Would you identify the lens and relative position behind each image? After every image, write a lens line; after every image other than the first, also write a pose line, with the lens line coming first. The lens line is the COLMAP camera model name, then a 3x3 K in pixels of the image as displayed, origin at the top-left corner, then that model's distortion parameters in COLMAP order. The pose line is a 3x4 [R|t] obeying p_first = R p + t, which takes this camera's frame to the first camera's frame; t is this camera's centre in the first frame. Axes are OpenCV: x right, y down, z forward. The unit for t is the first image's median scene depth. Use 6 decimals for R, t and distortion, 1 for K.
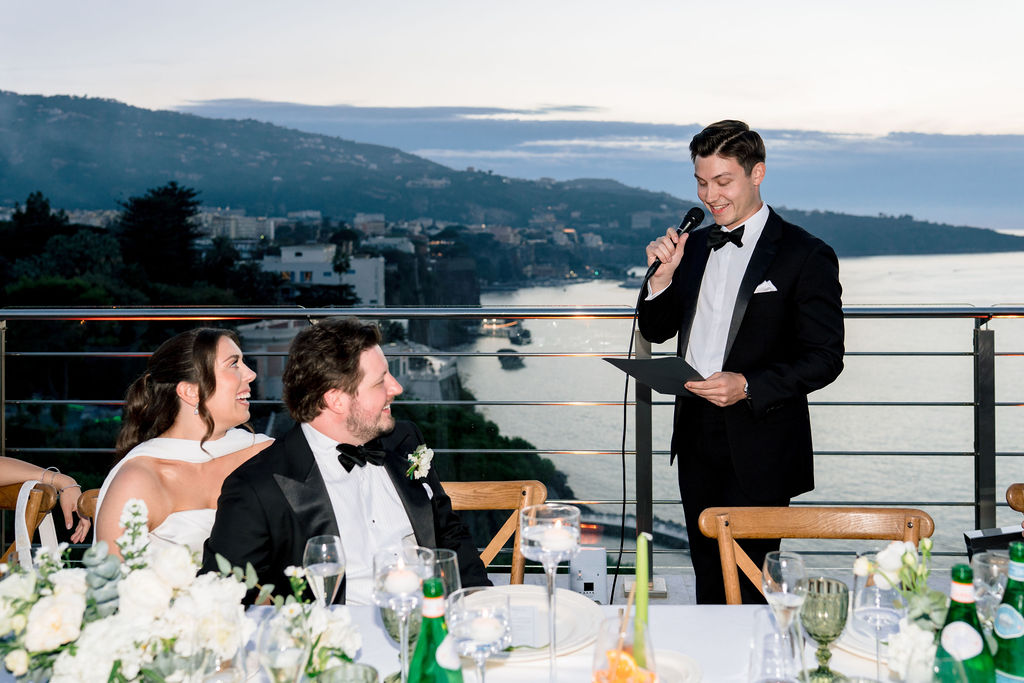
lens RADIAL K [[1072.3, 0, 563.1], [0, 1072.3, 341.3], [0, 0, 1]] dist [-0.003949, -0.013338]
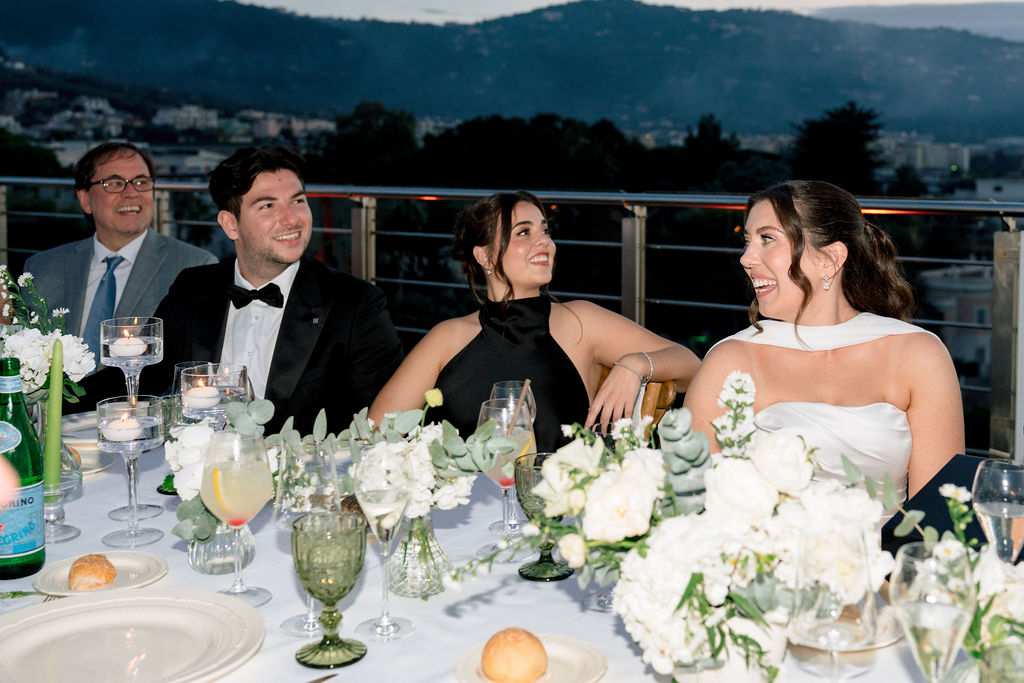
lens RADIAL K [[1072.3, 0, 563.1], [0, 1072.3, 341.3], [0, 0, 1]] dist [-0.003949, -0.013338]
pose [[0.806005, 0.025009, -0.591381, -0.054911], [-0.028218, 0.999595, 0.003812, 0.124638], [0.591236, 0.013615, 0.806383, 0.315910]]
